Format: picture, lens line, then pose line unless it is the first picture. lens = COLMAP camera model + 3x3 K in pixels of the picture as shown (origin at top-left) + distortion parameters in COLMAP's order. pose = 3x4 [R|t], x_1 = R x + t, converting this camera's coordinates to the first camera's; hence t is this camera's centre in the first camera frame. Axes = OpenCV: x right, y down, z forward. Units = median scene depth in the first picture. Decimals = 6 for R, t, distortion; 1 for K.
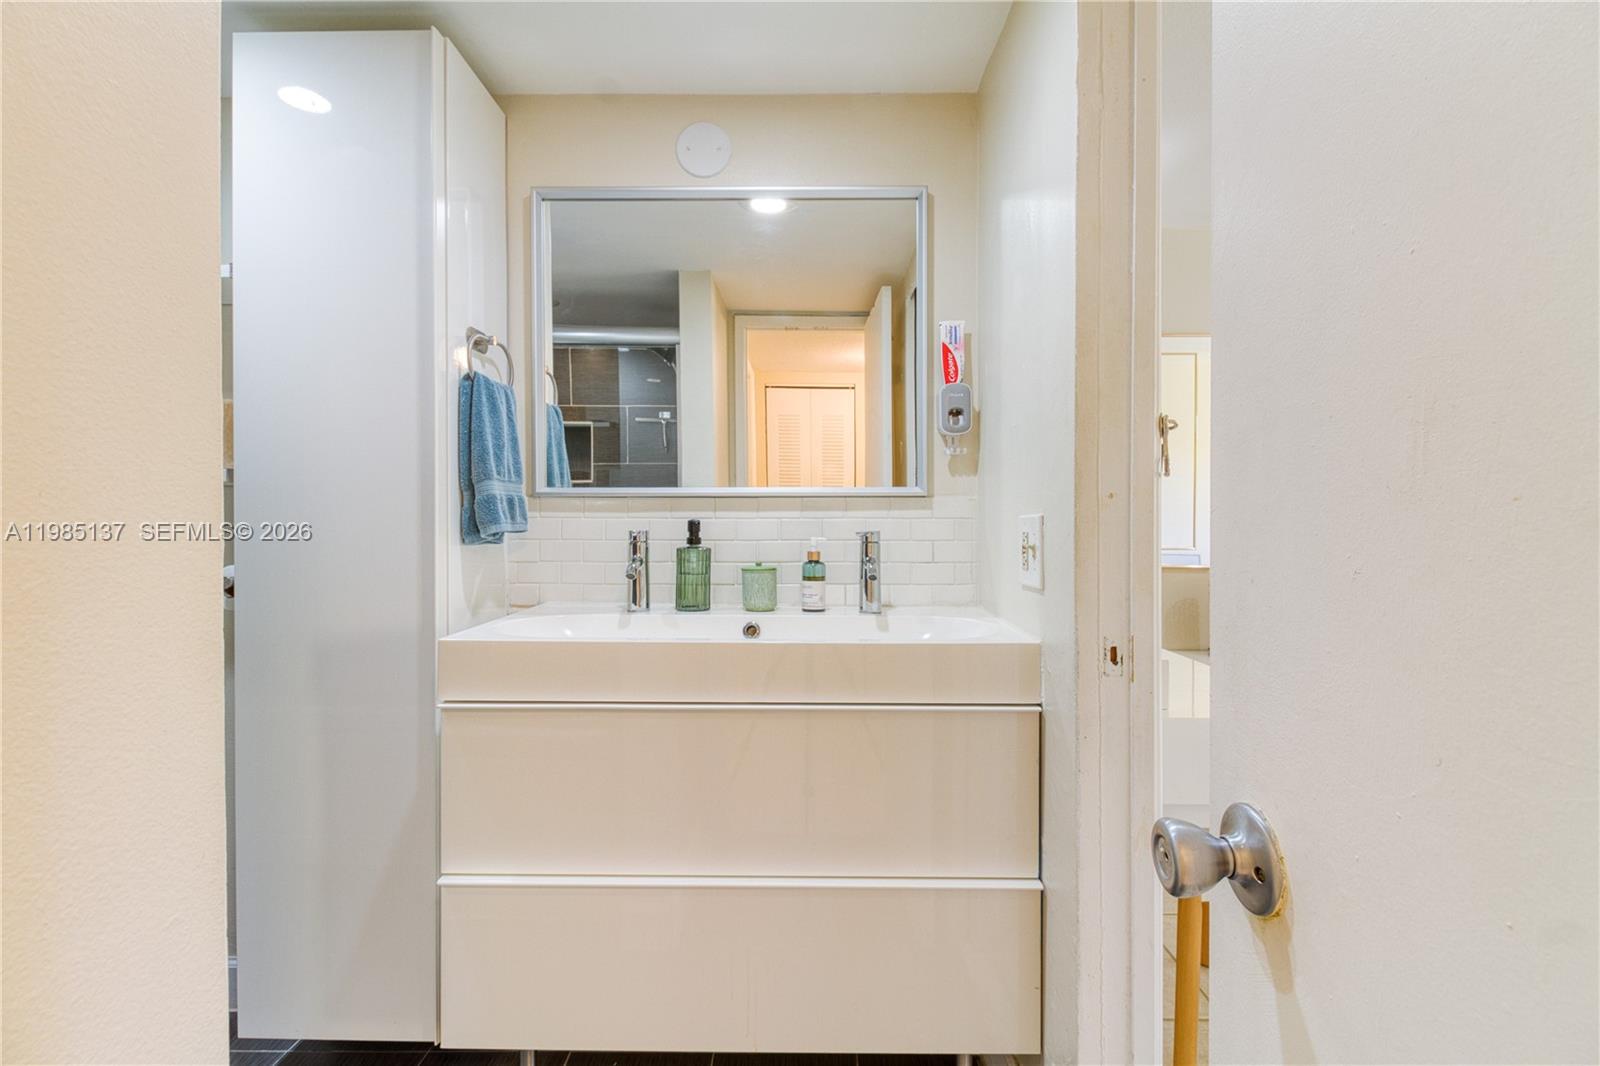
lens RADIAL K [[748.5, 0, 795.1], [0, 748.5, 524.8], [0, 0, 1]] dist [0.017324, -0.012402]
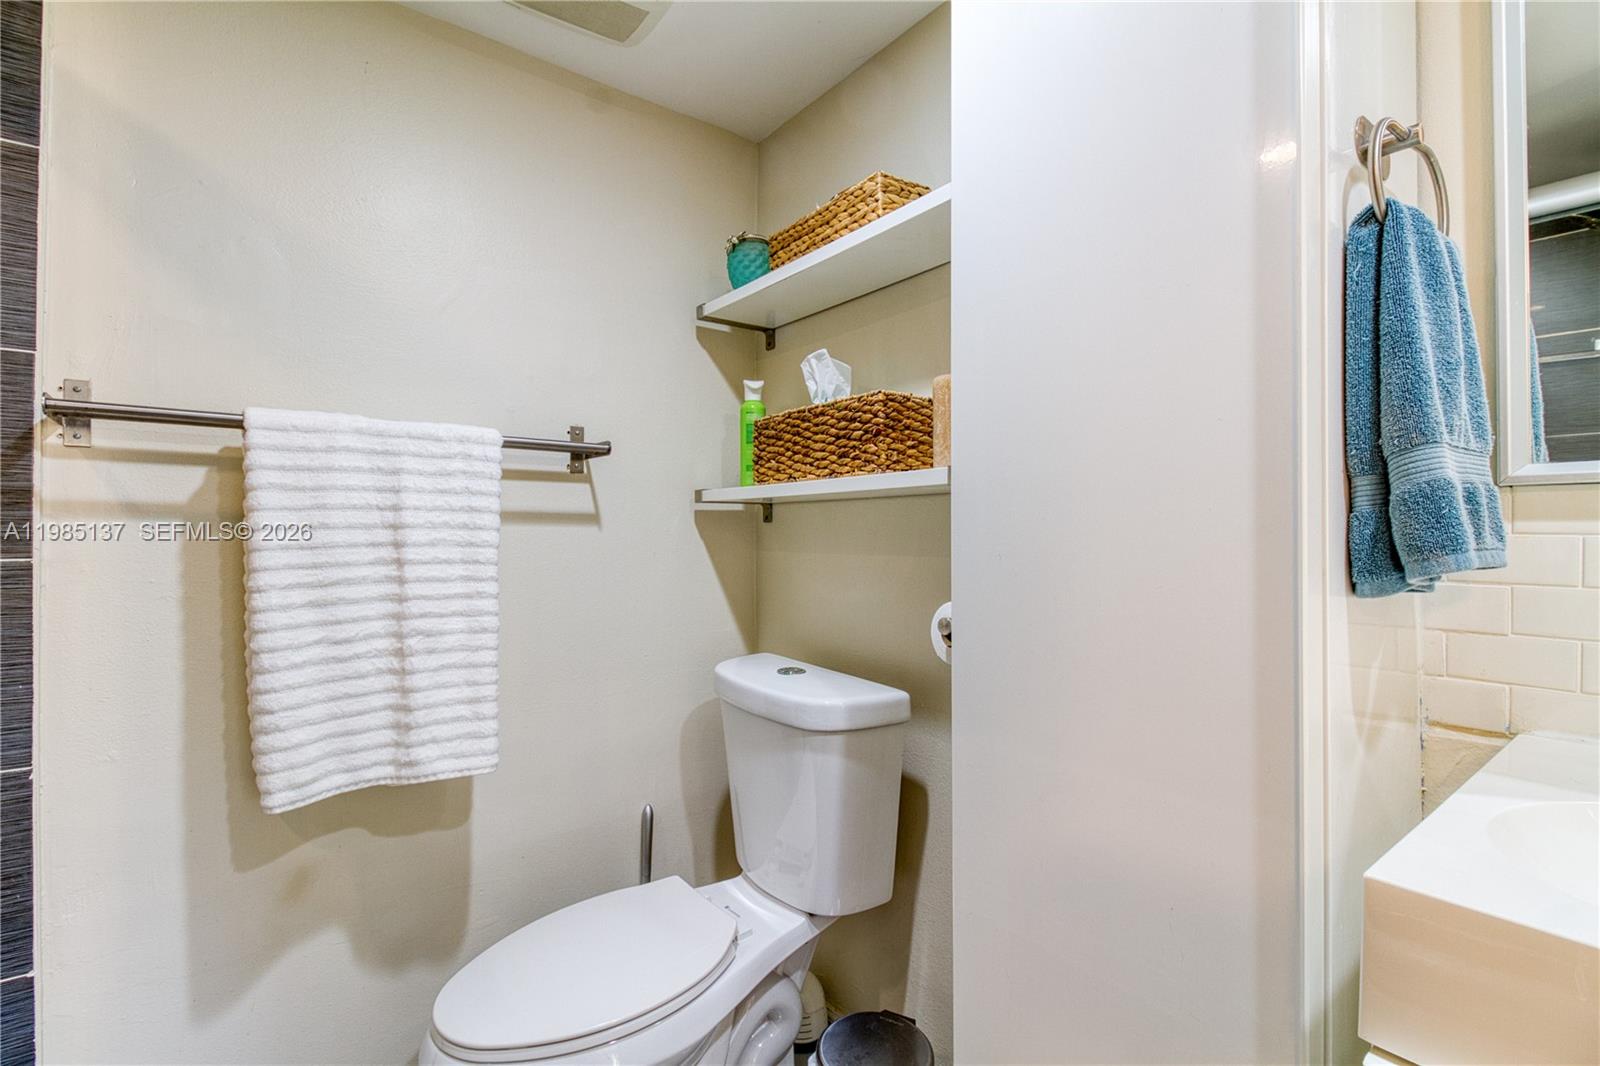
lens RADIAL K [[748.5, 0, 810.1], [0, 748.5, 529.4], [0, 0, 1]] dist [0.017324, -0.012402]
pose [[0.653601, -0.003400, -0.756832, -0.299694], [-0.003505, 0.999966, -0.007519, -0.008307], [0.756831, 0.007567, 0.653567, 0.440527]]
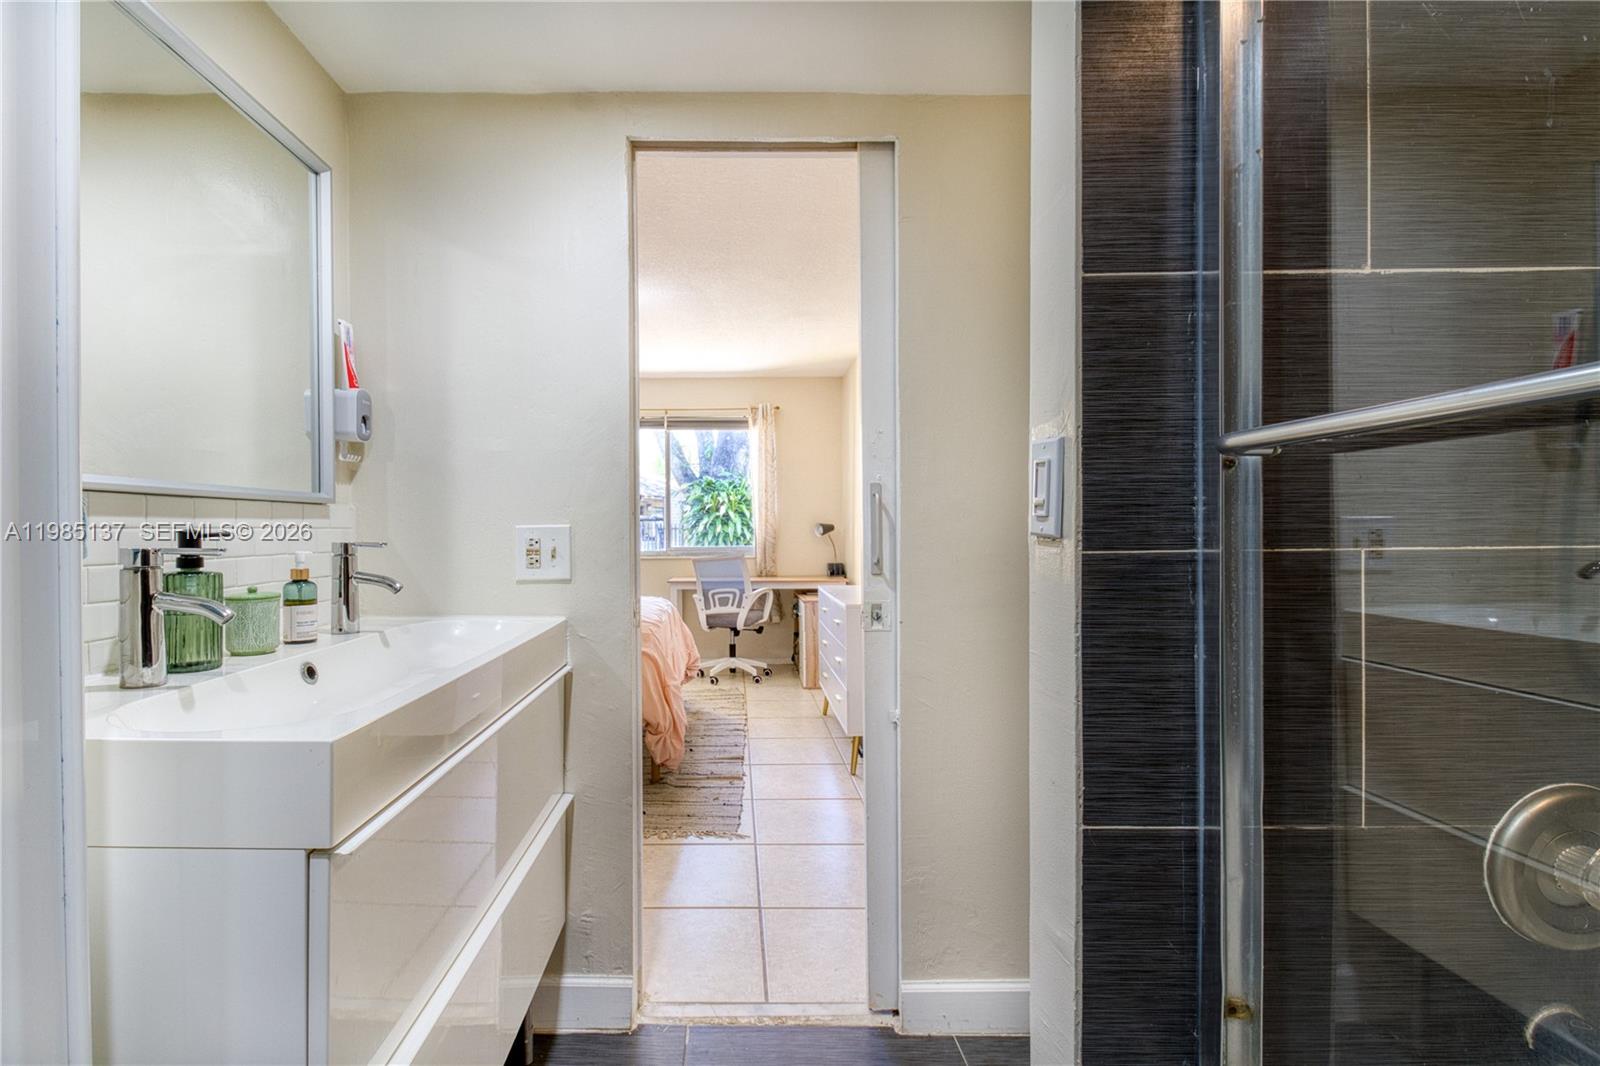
lens RADIAL K [[748.5, 0, 786.5], [0, 748.5, 529.0], [0, 0, 1]] dist [0.017324, -0.012402]
pose [[-0.066105, -0.001718, 0.997811, -0.849016], [0.008409, 0.999962, 0.002279, -0.005051], [-0.997777, 0.008541, -0.066088, 0.546617]]
